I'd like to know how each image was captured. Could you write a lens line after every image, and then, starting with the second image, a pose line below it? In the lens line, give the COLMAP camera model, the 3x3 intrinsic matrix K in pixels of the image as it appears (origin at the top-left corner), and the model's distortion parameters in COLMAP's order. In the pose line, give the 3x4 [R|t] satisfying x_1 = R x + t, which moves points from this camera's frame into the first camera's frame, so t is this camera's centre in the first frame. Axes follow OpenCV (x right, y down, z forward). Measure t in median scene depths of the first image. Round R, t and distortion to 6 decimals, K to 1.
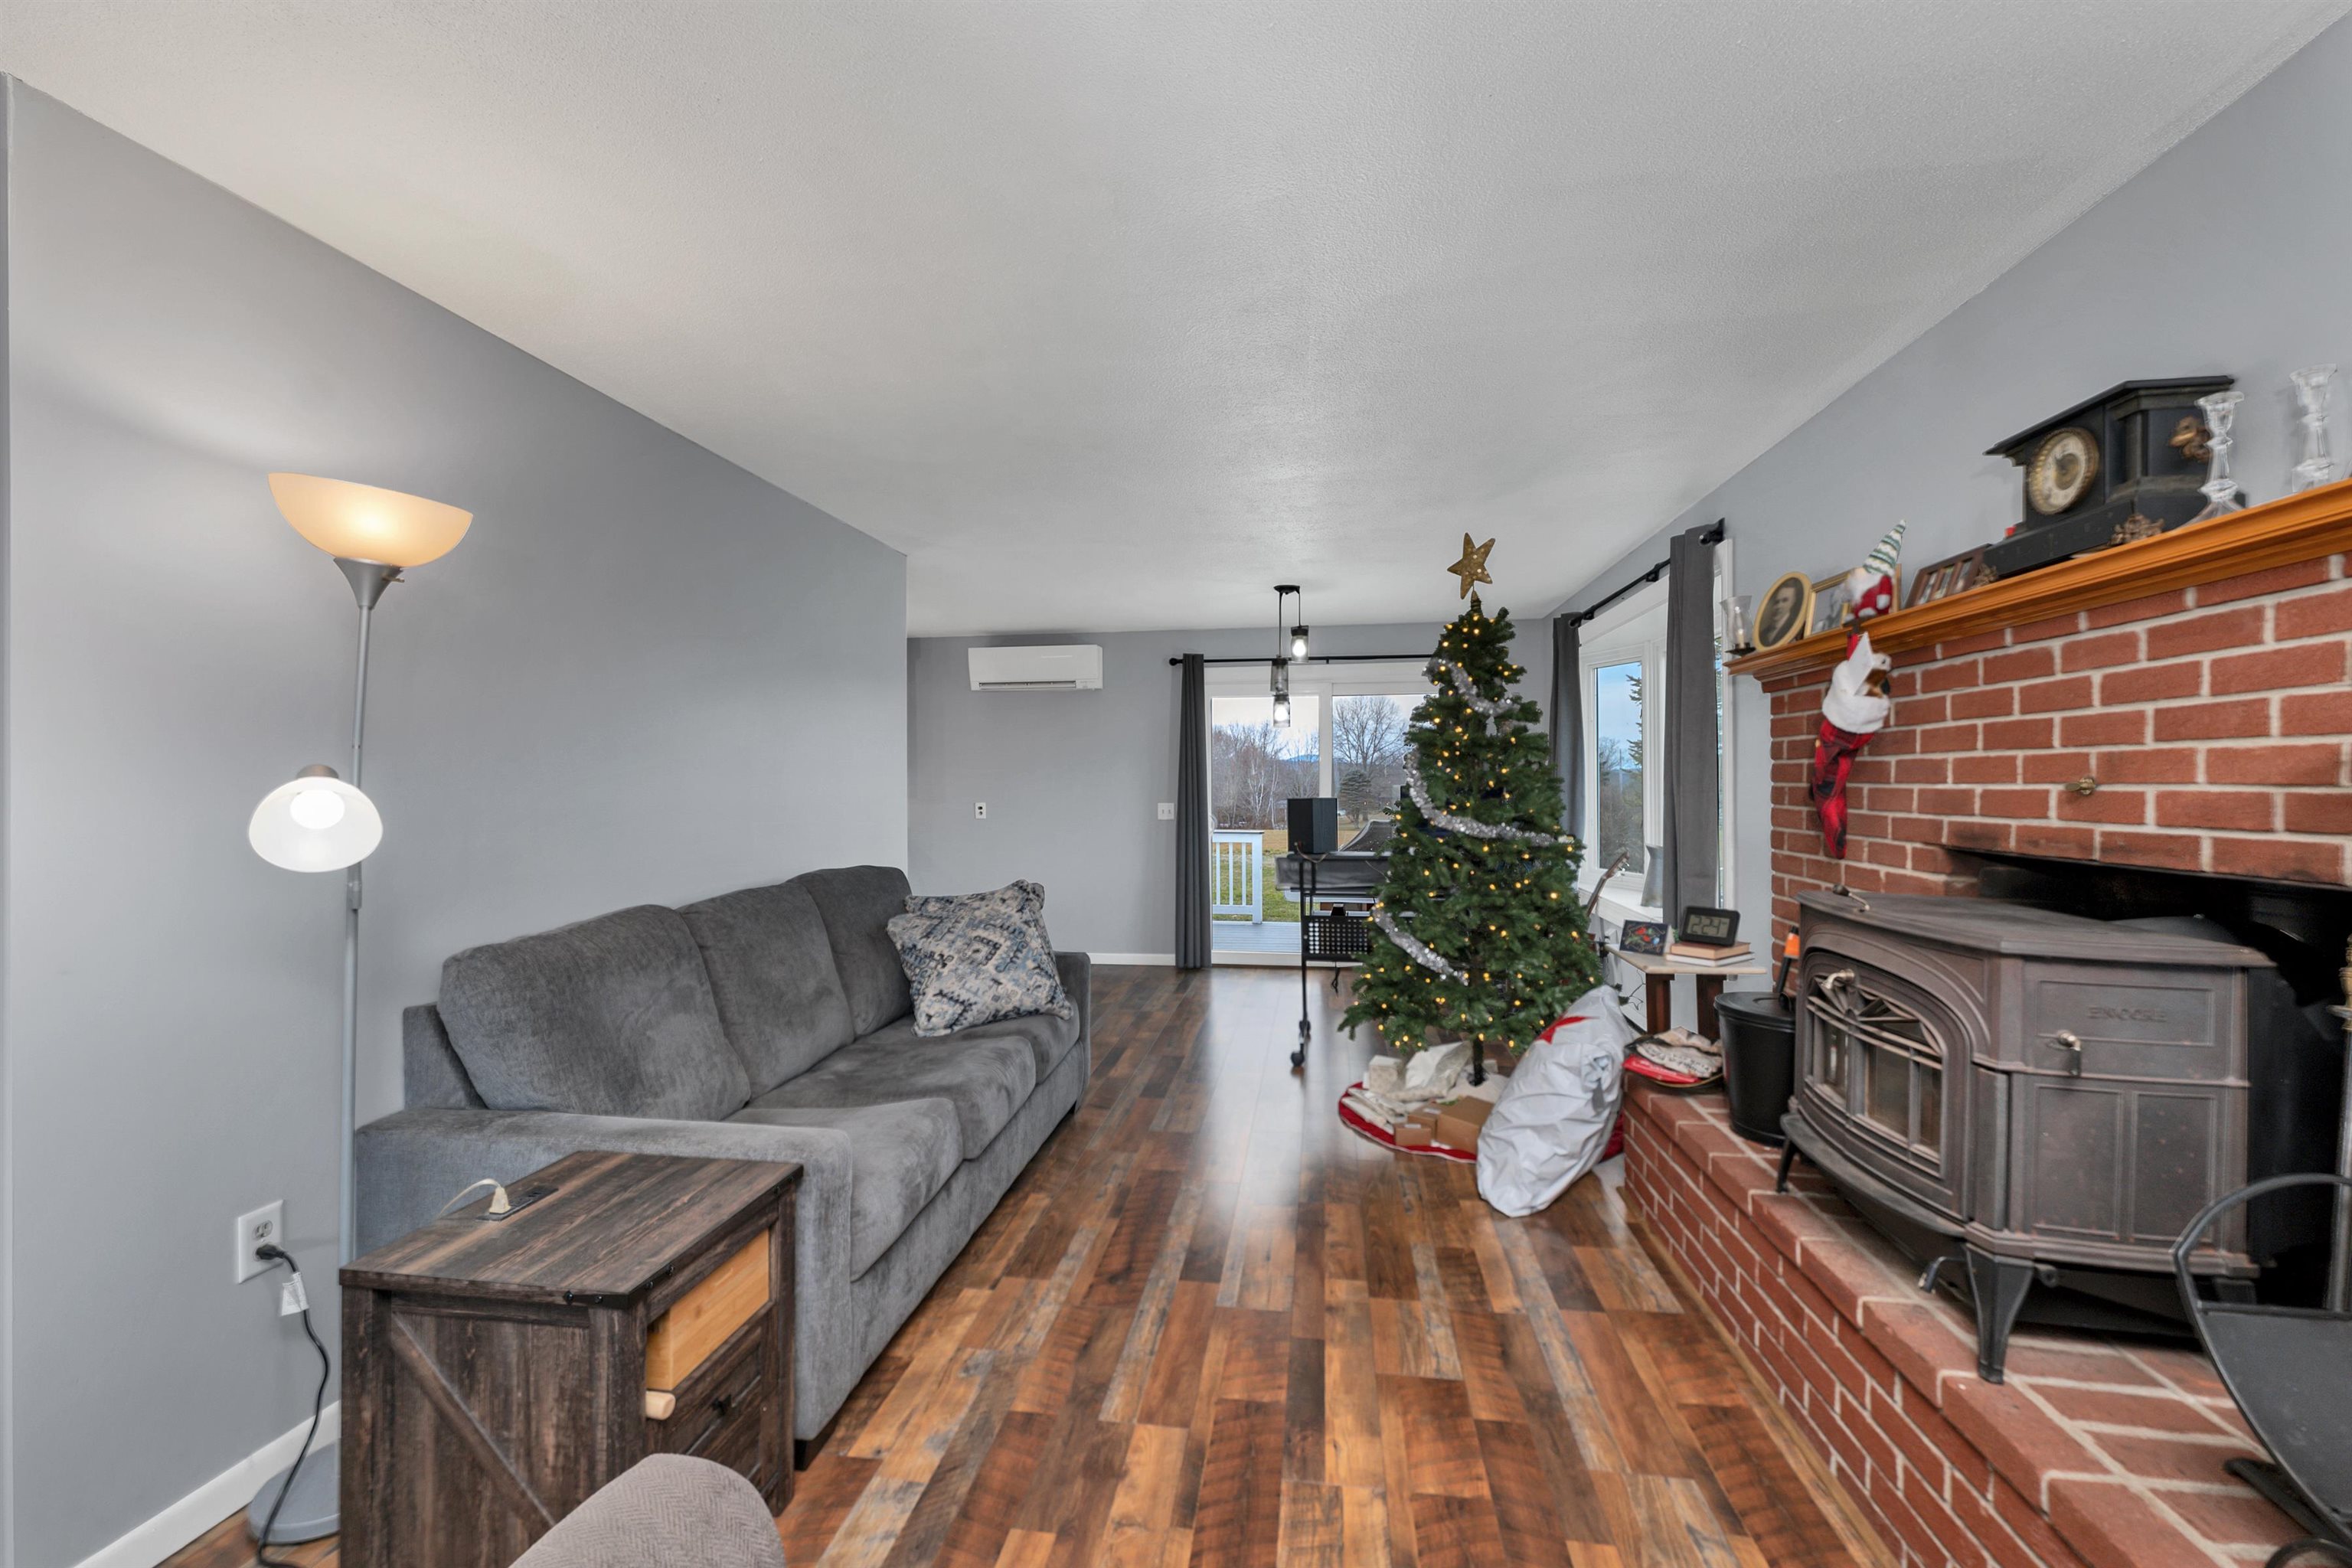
lens RADIAL K [[978.1, 0, 1140.3], [0, 978.1, 783.8], [0, 0, 1]] dist [0.004354, -0.000077]
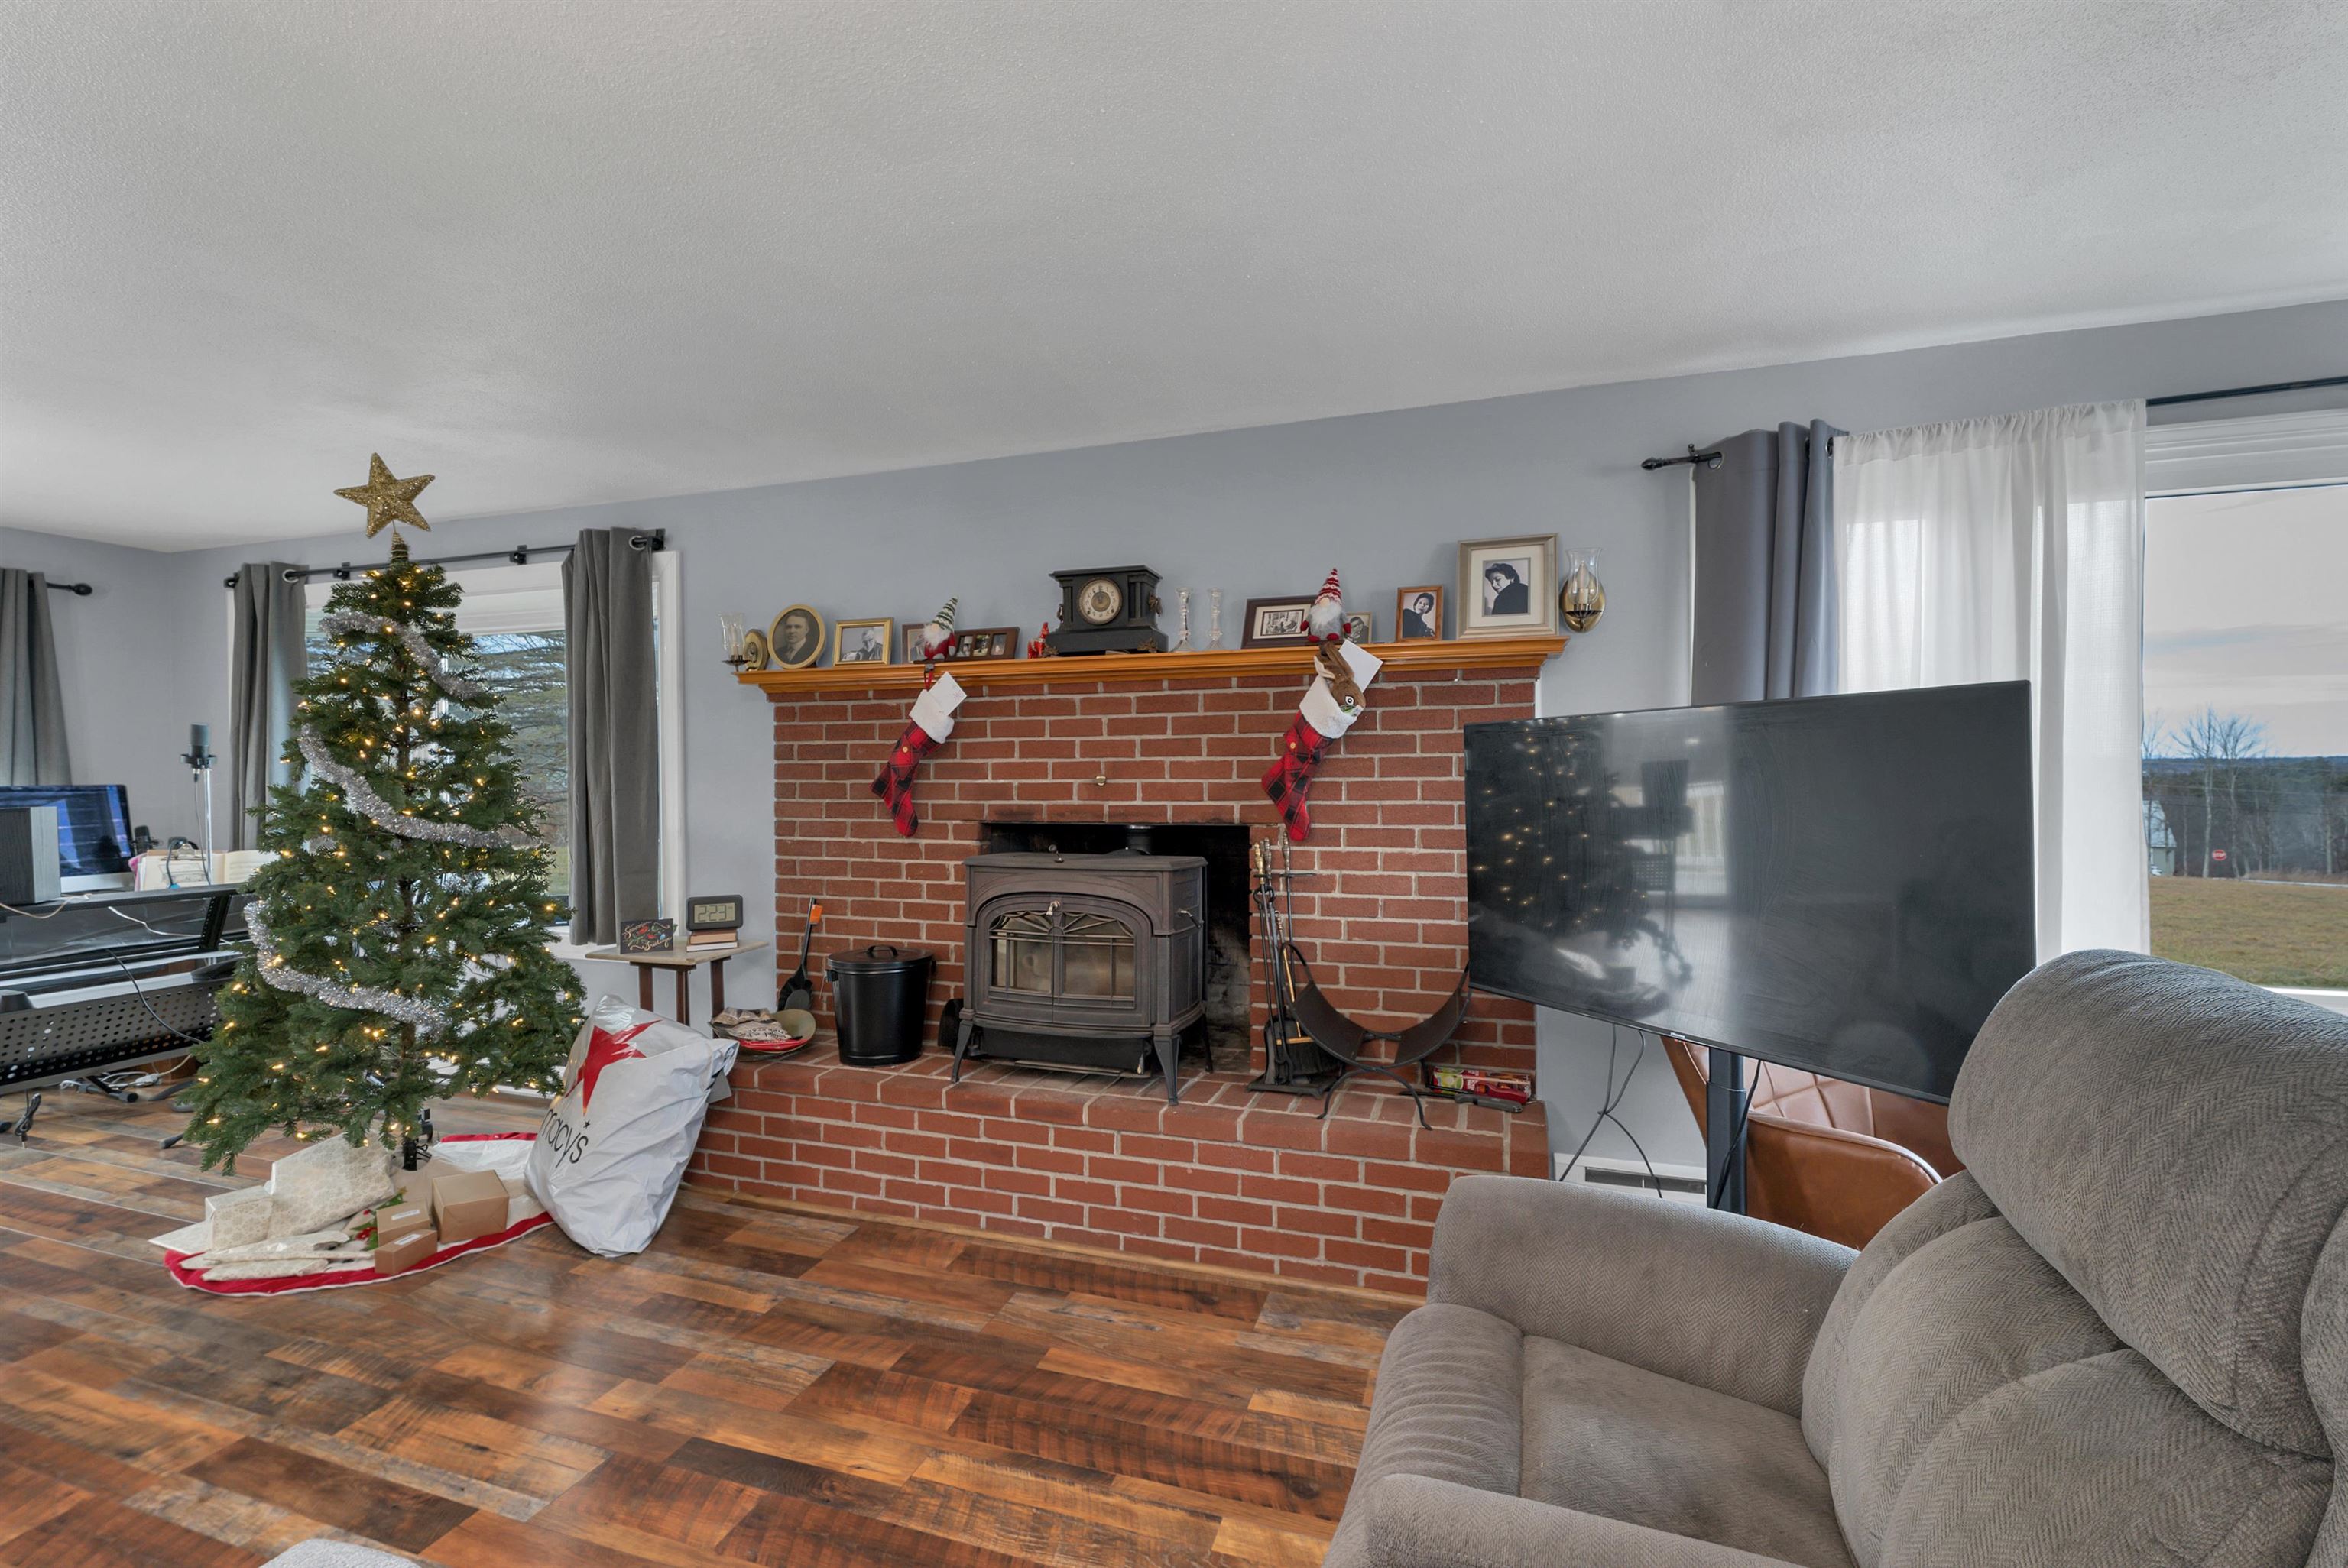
lens RADIAL K [[976.4, 0, 1215.5], [0, 976.4, 785.6], [0, 0, 1]] dist [0.004354, -0.000077]
pose [[0.125764, -0.002516, 0.992057, -0.658169], [0.005493, 0.999983, 0.001840, 0.008803], [-0.992045, 0.005218, 0.125776, 0.495361]]
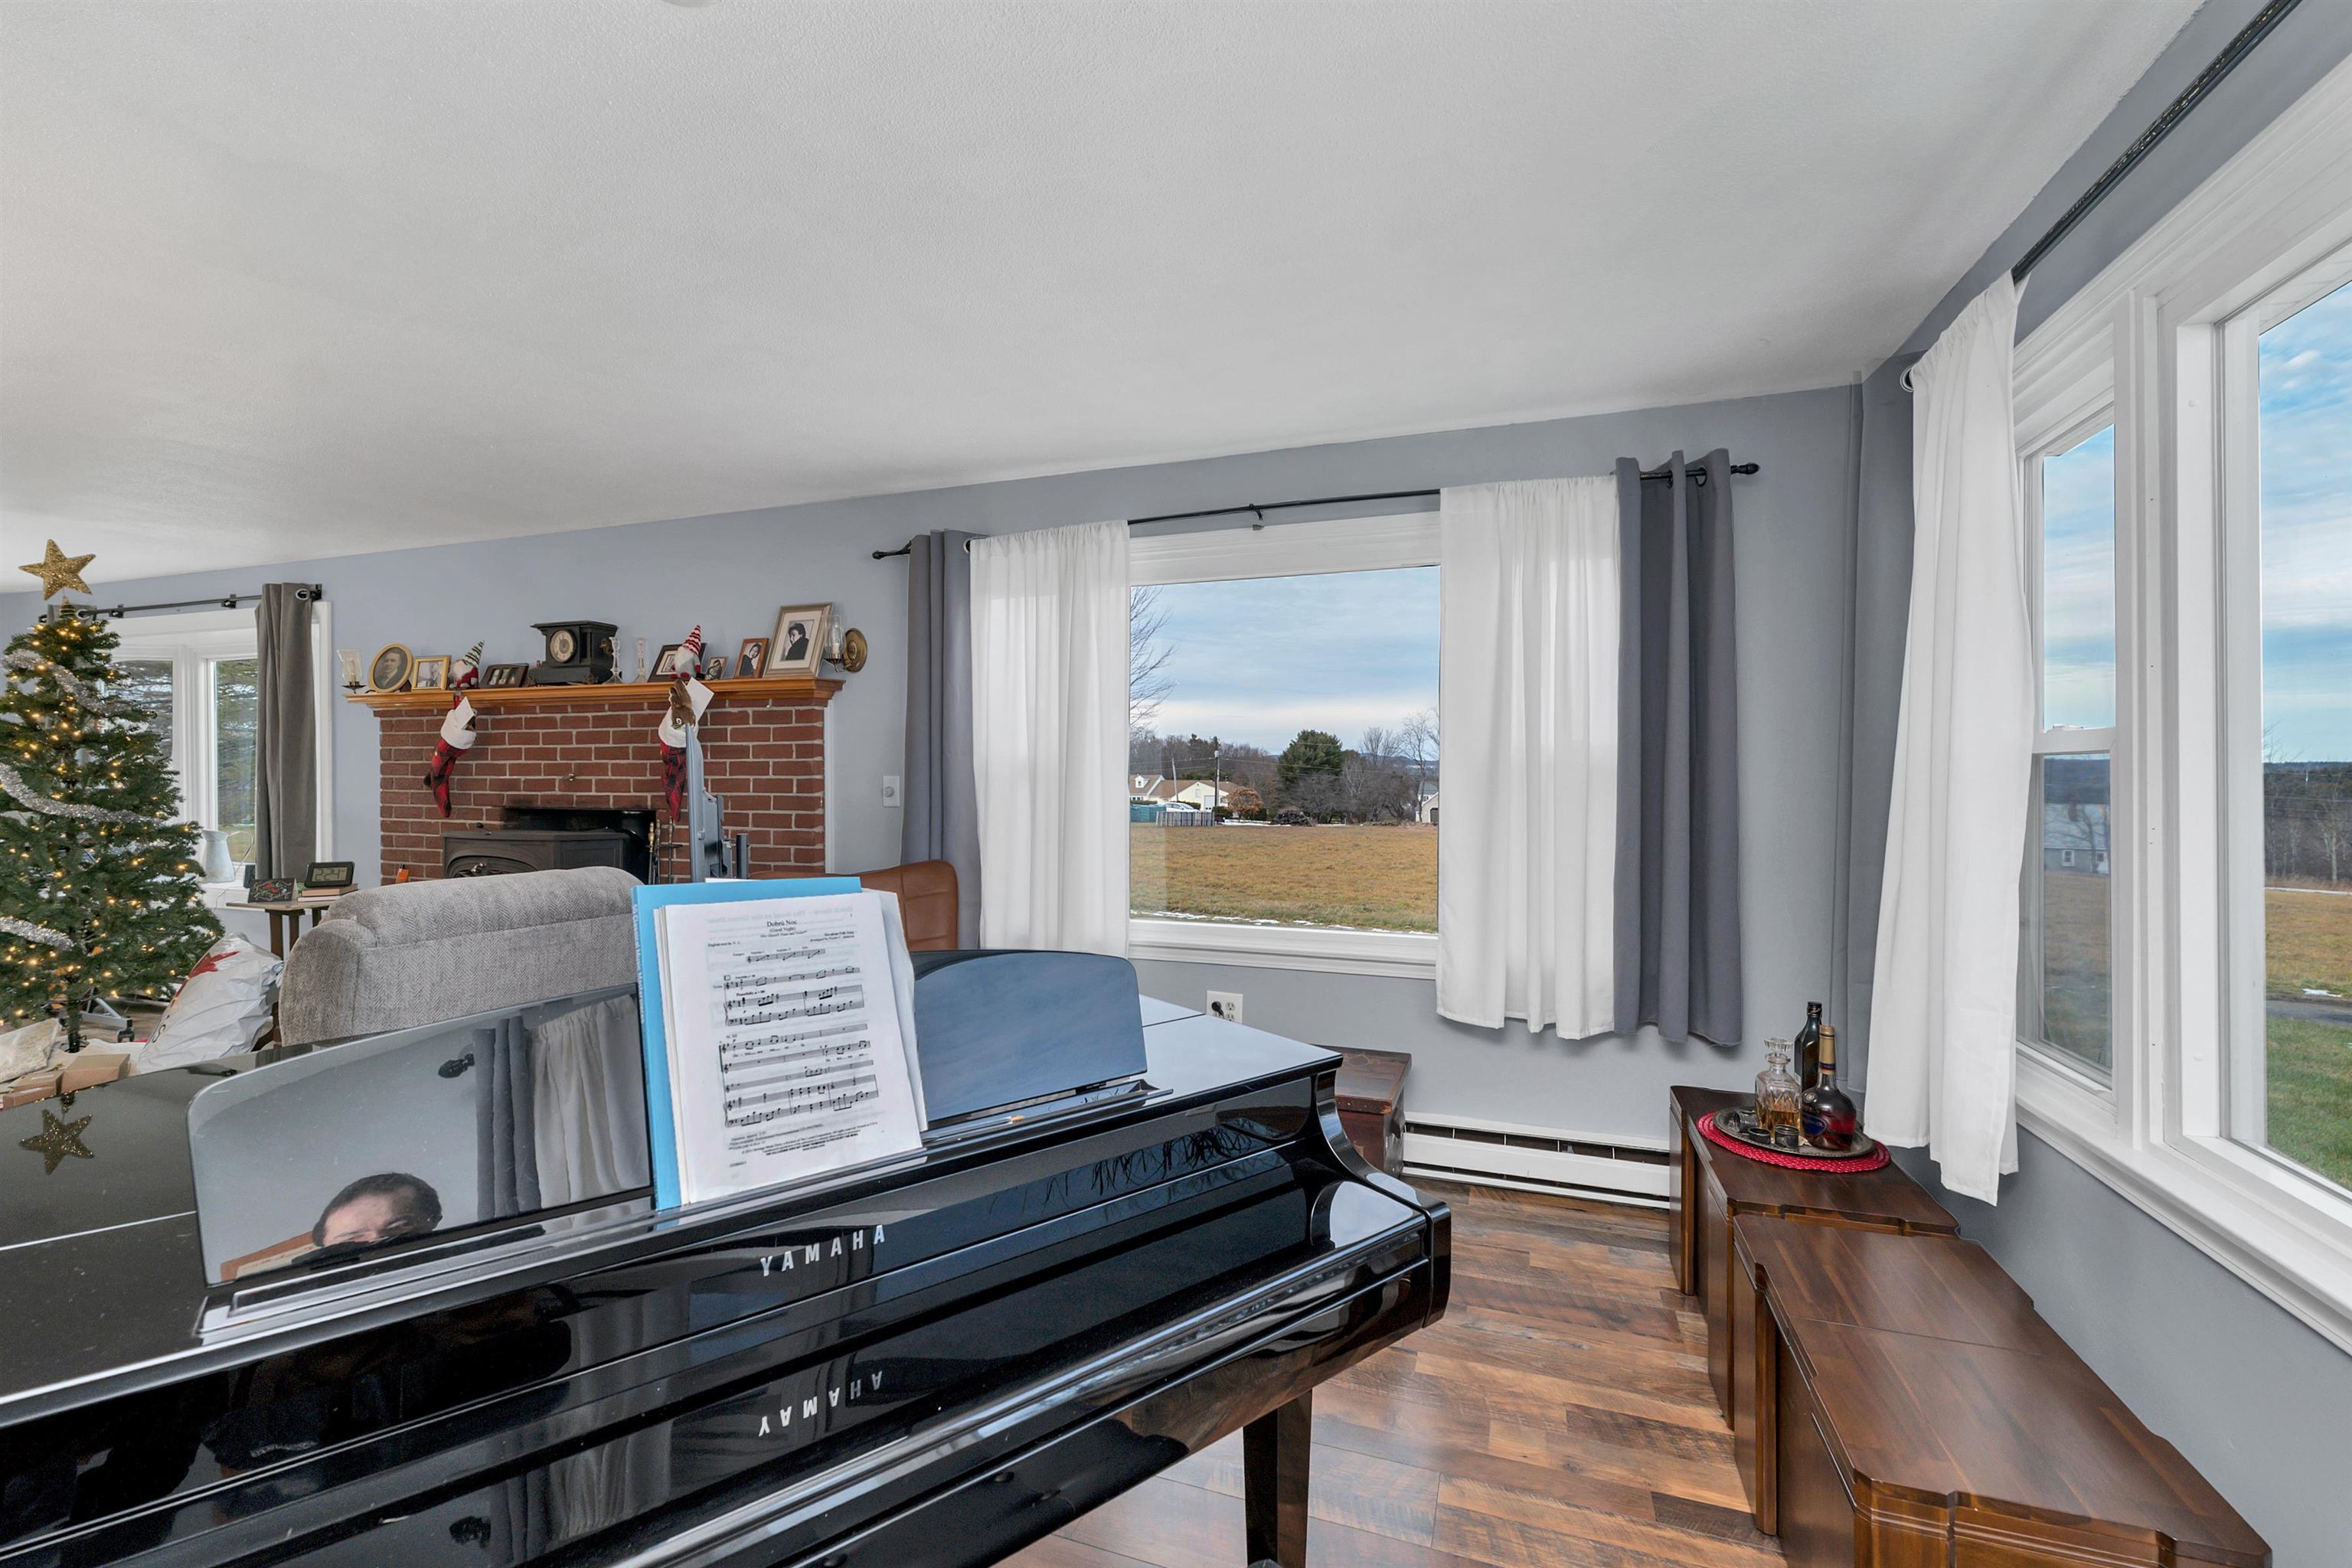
lens RADIAL K [[978.1, 0, 1218.6], [0, 978.1, 787.7], [0, 0, 1]] dist [0.004354, -0.000077]
pose [[0.162798, -0.004120, 0.986651, -0.998425], [-0.001178, 0.999990, 0.004370, 0.014310], [-0.986659, -0.001874, 0.162791, -0.833808]]
